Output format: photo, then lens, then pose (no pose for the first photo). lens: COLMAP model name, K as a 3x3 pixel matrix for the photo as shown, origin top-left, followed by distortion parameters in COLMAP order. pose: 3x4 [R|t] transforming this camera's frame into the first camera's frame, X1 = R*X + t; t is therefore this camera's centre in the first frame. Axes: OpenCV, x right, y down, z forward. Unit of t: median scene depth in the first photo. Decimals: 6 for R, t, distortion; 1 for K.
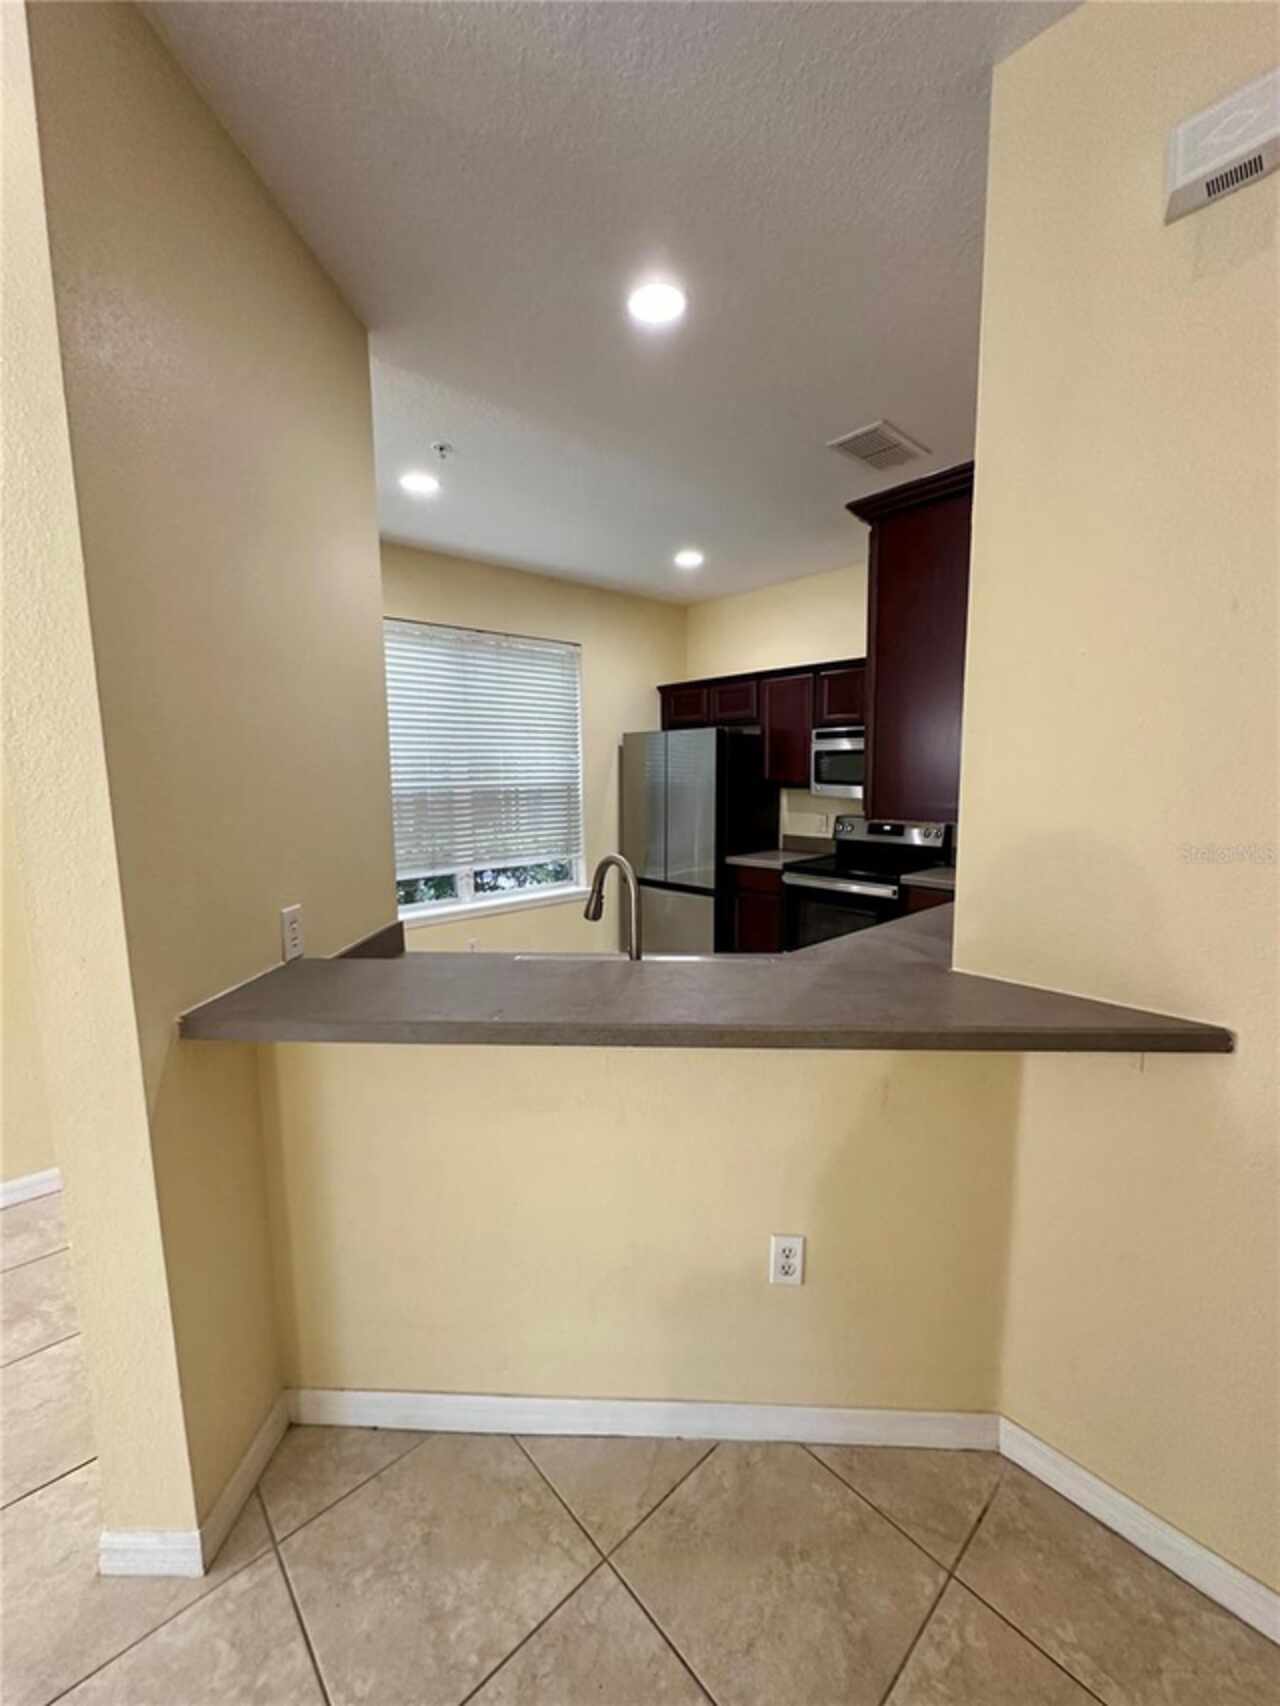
lens RADIAL K [[681.2, 0, 640.0], [0, 681.2, 853.0], [0, 0, 1]] dist [0.001583, 0.000547]
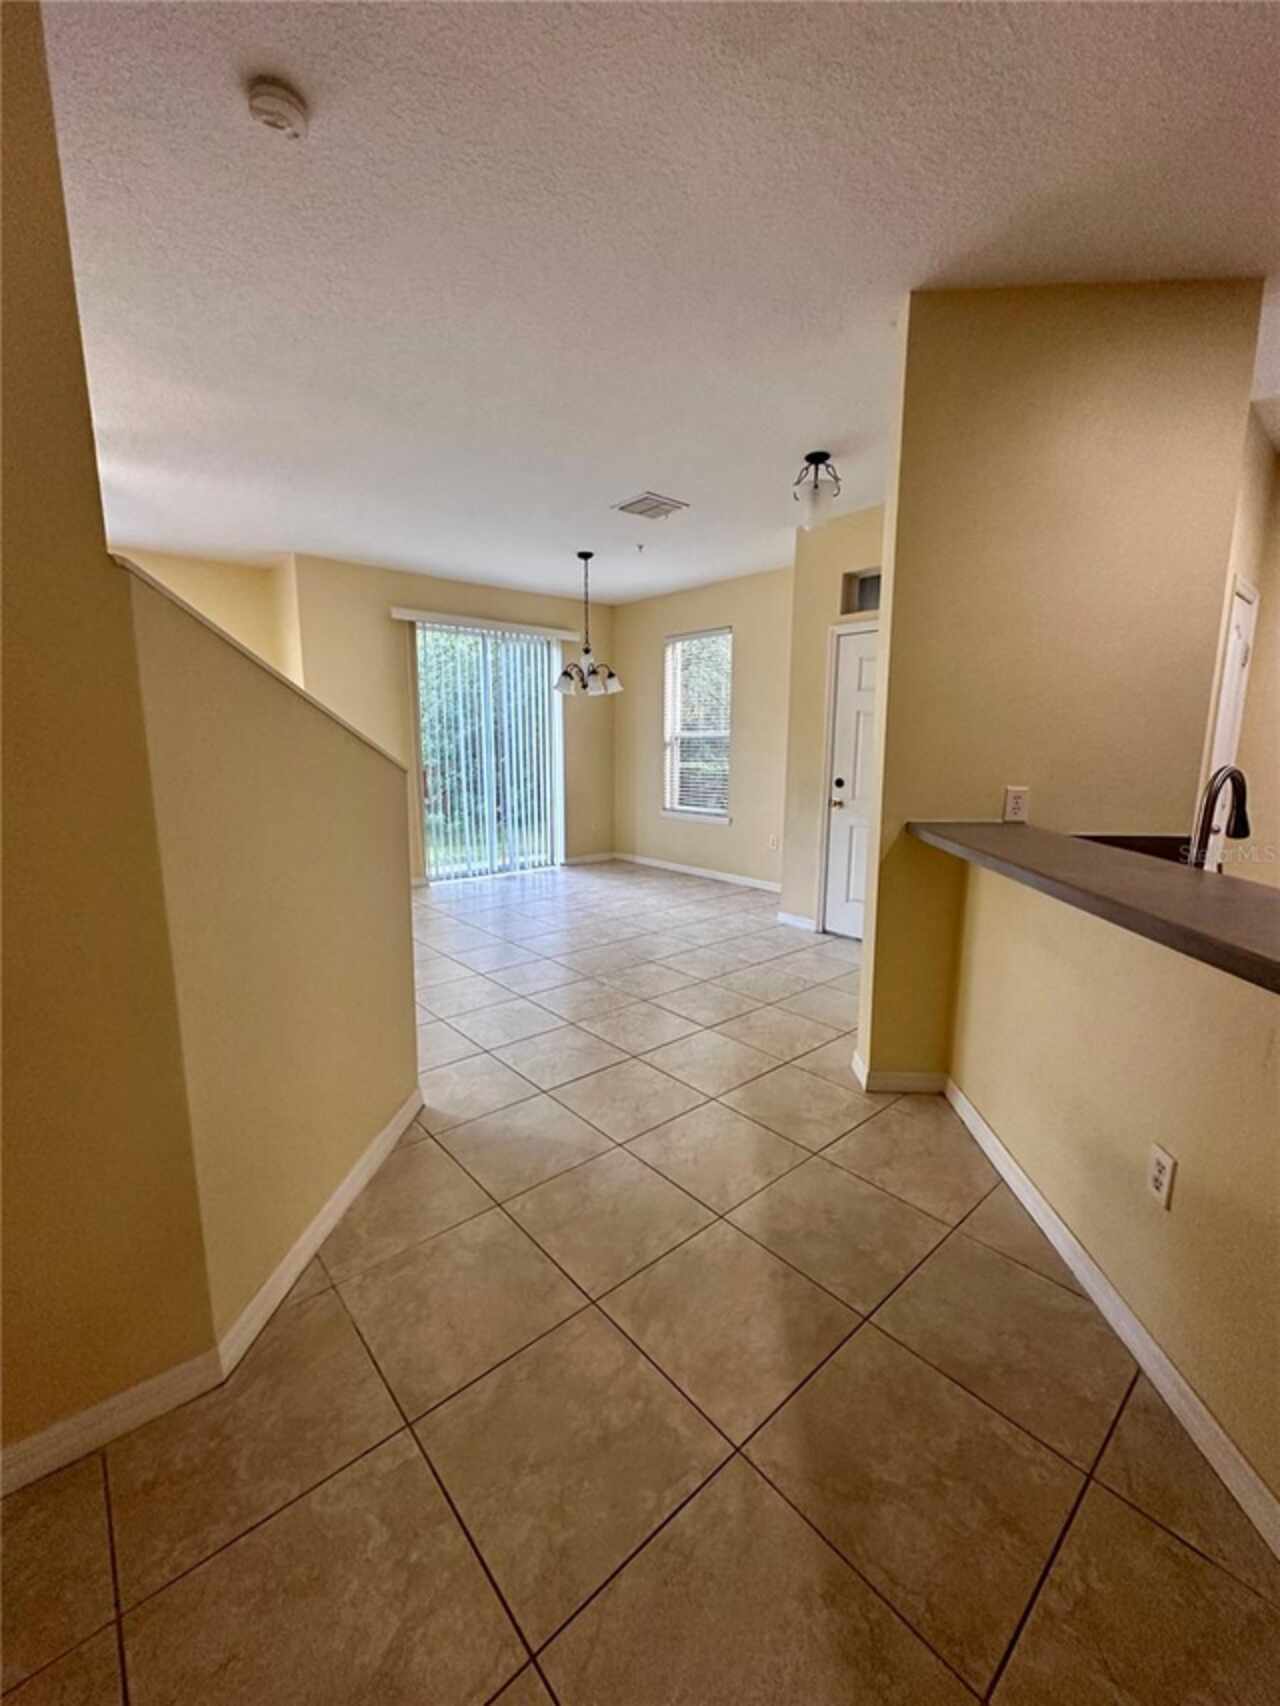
lens RADIAL K [[681.2, 0, 640.0], [0, 681.2, 853.0], [0, 0, 1]] dist [0.001583, 0.000547]
pose [[-0.028884, 0.168460, -0.985285, 1.121619], [-0.129705, 0.976731, 0.170800, 0.078158], [0.991132, 0.132730, -0.006362, 0.210366]]
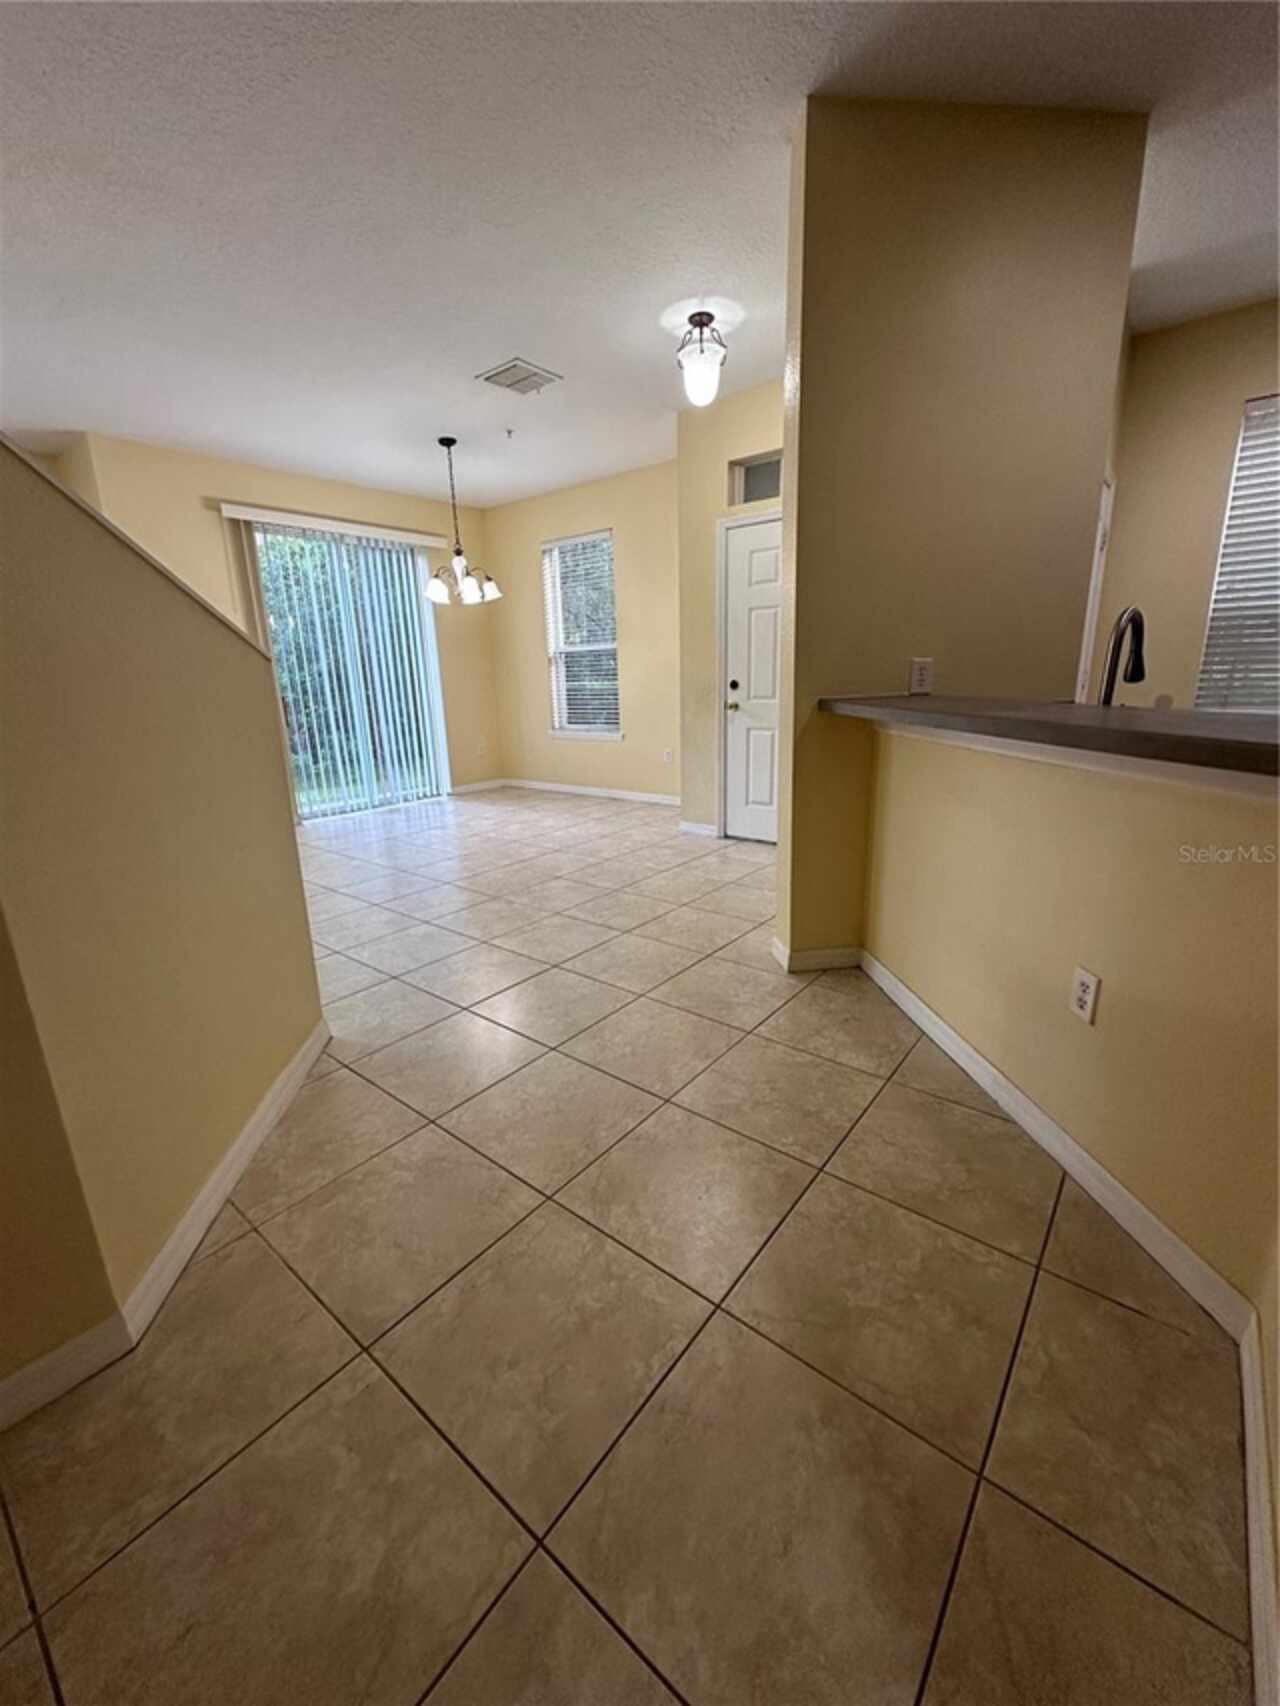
lens RADIAL K [[681.2, 0, 640.0], [0, 681.2, 853.0], [0, 0, 1]] dist [0.001583, 0.000547]
pose [[0.148809, 0.255909, -0.955179, 1.047229], [-0.096287, 0.965093, 0.243565, 0.205040], [0.984167, 0.055727, 0.168255, 0.154720]]
